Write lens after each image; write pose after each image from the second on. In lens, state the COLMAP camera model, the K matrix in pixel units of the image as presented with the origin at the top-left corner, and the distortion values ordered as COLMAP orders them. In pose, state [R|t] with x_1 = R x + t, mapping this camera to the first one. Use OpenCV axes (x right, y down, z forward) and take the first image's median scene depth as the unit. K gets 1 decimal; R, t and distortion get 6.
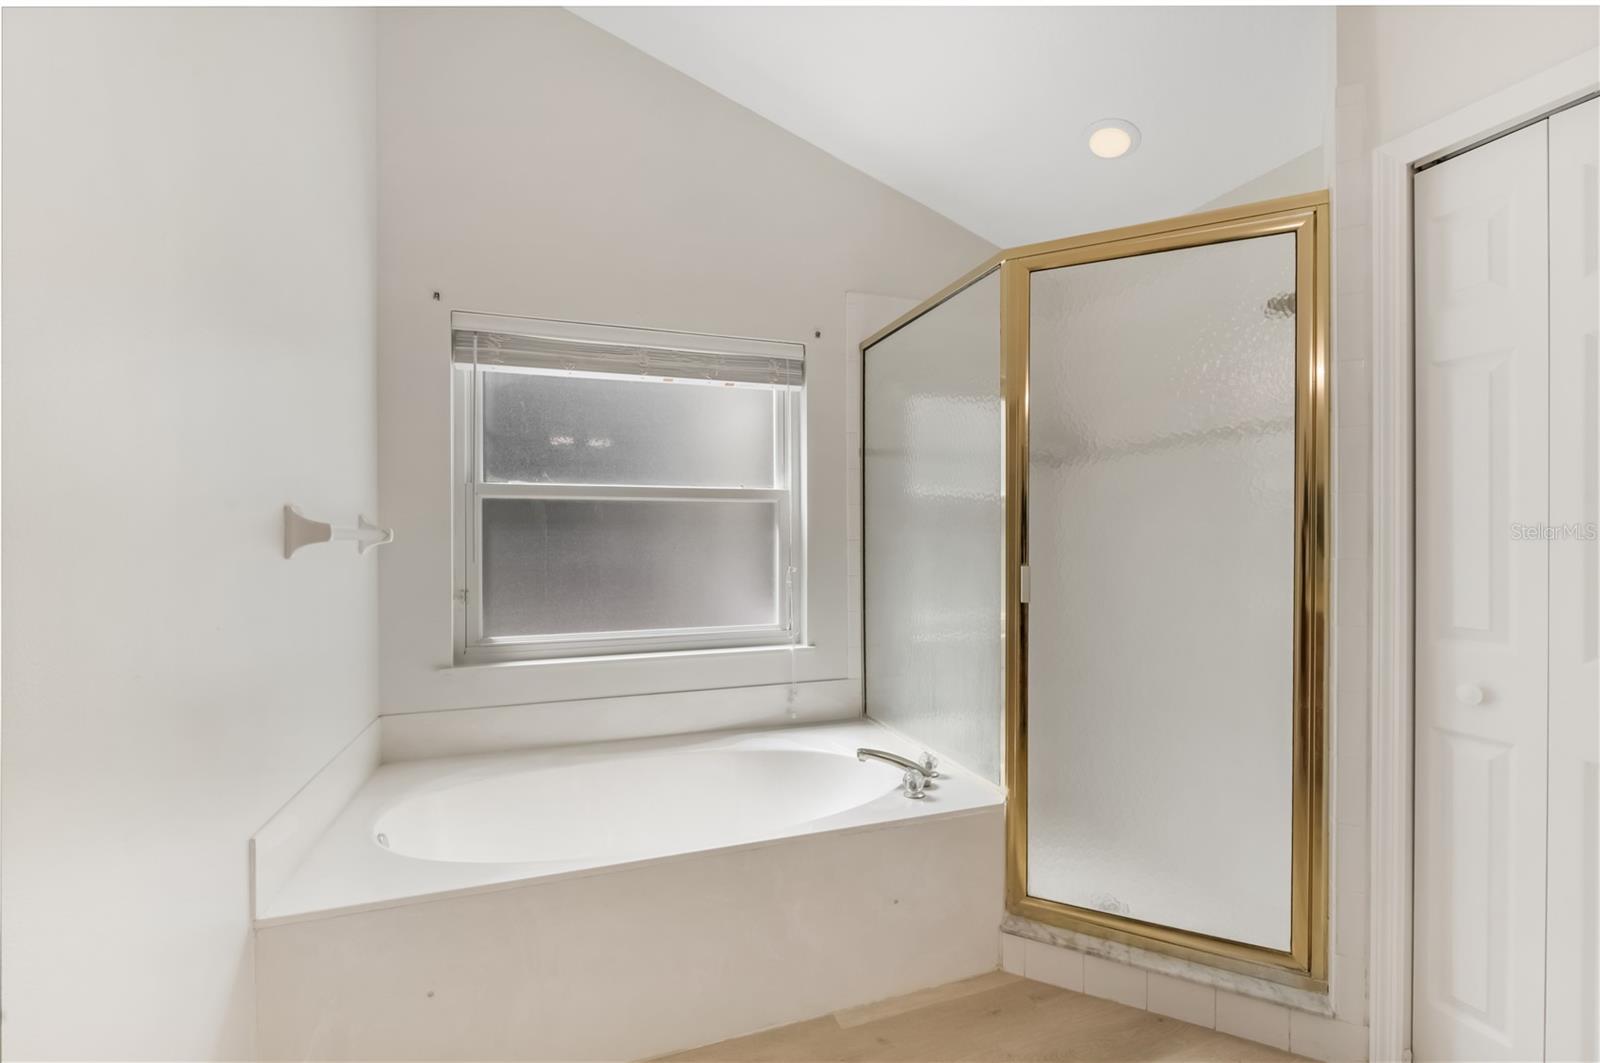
lens RADIAL K [[696.1, 0, 800.8], [0, 696.1, 536.6], [0, 0, 1]] dist [0.001201, -0.001270]
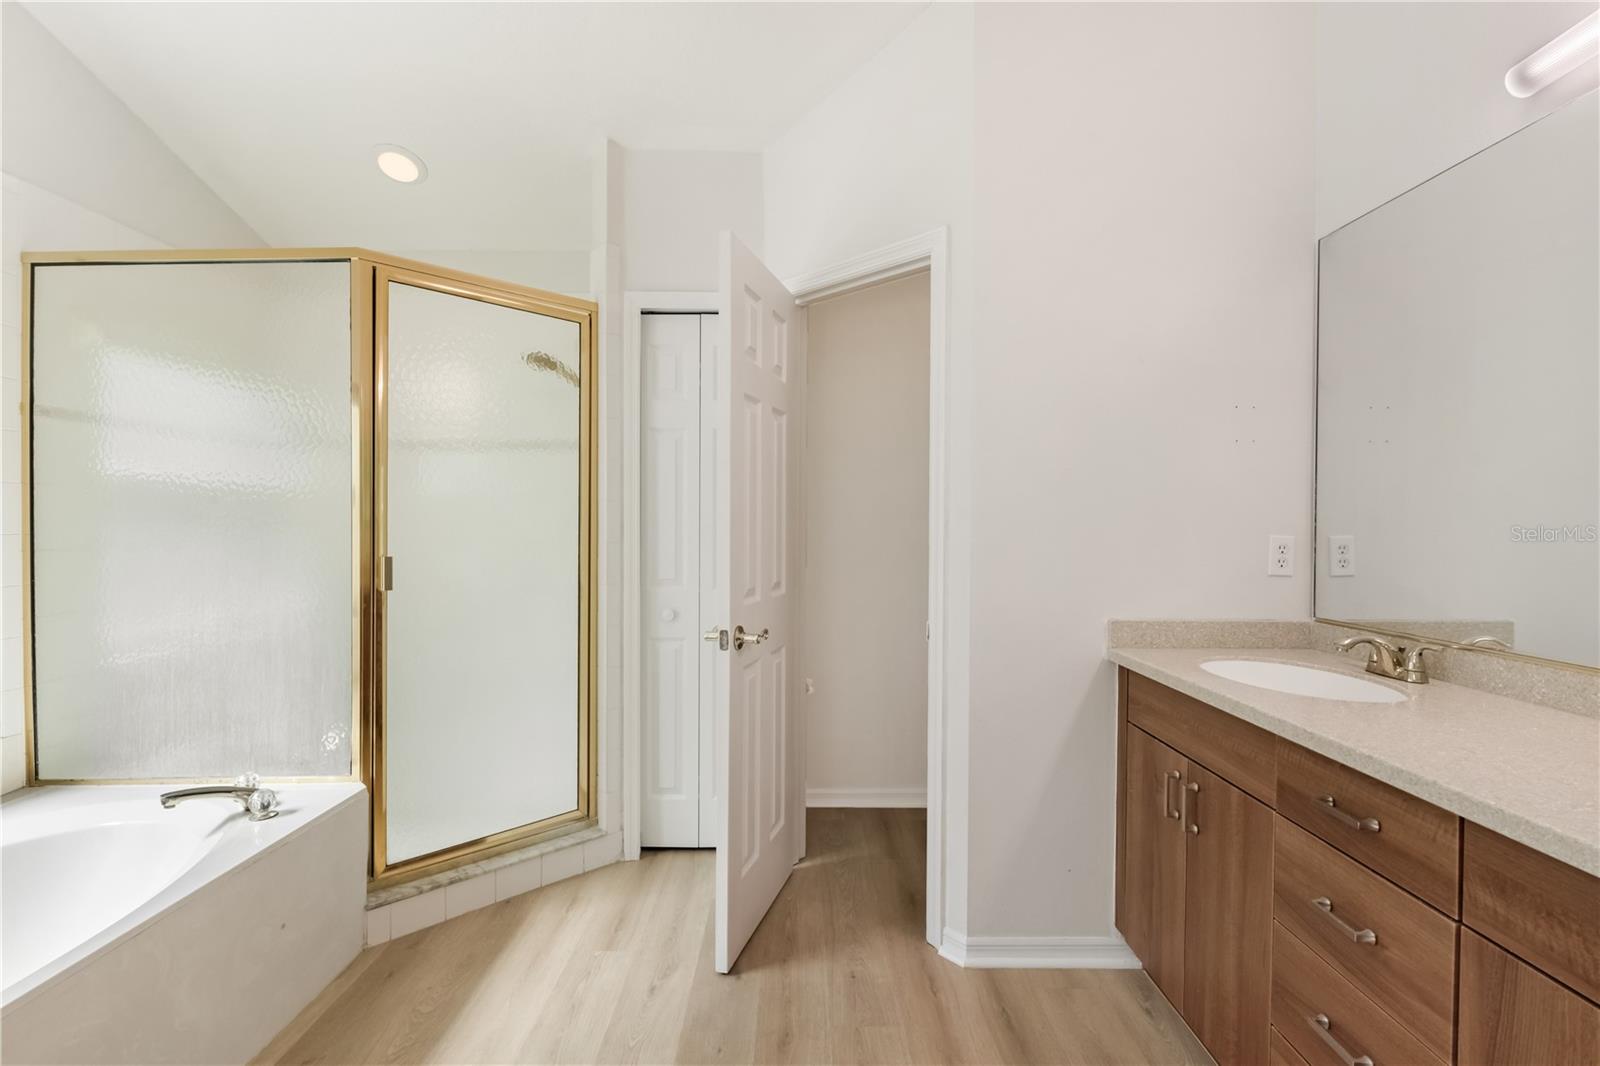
lens RADIAL K [[696.1, 0, 804.1], [0, 696.1, 529.7], [0, 0, 1]] dist [0.001201, -0.001270]
pose [[0.343696, -0.006851, 0.939056, -0.477192], [0.001177, 0.999976, 0.006865, -0.005782], [-0.939080, -0.001255, 0.343696, 0.036459]]
